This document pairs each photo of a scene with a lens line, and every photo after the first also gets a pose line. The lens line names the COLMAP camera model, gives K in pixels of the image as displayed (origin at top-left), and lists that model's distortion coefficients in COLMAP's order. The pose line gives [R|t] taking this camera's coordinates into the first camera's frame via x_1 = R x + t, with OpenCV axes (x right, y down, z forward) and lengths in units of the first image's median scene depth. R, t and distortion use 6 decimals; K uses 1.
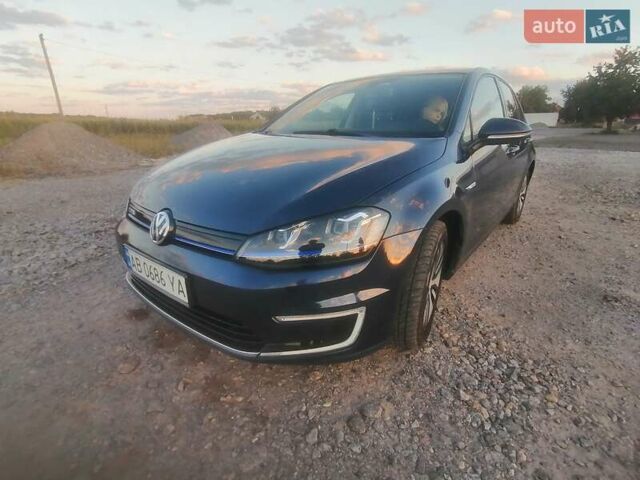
lens RADIAL K [[340.2, 0, 317.4], [0, 340.2, 245.5], [0, 0, 1]] dist [0.023654, -0.010921]
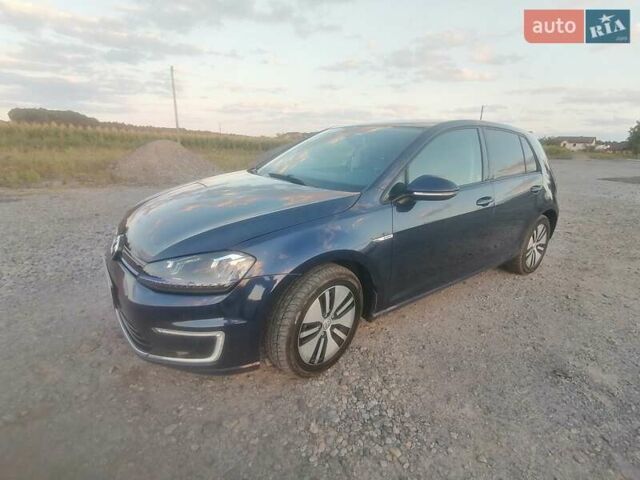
lens RADIAL K [[340.2, 0, 313.3], [0, 340.2, 244.3], [0, 0, 1]] dist [0.023654, -0.010921]
pose [[0.962015, 0.109376, -0.250128, 0.258477], [-0.122160, 0.991853, -0.036120, -0.045207], [0.244139, 0.065304, 0.967539, -0.043526]]
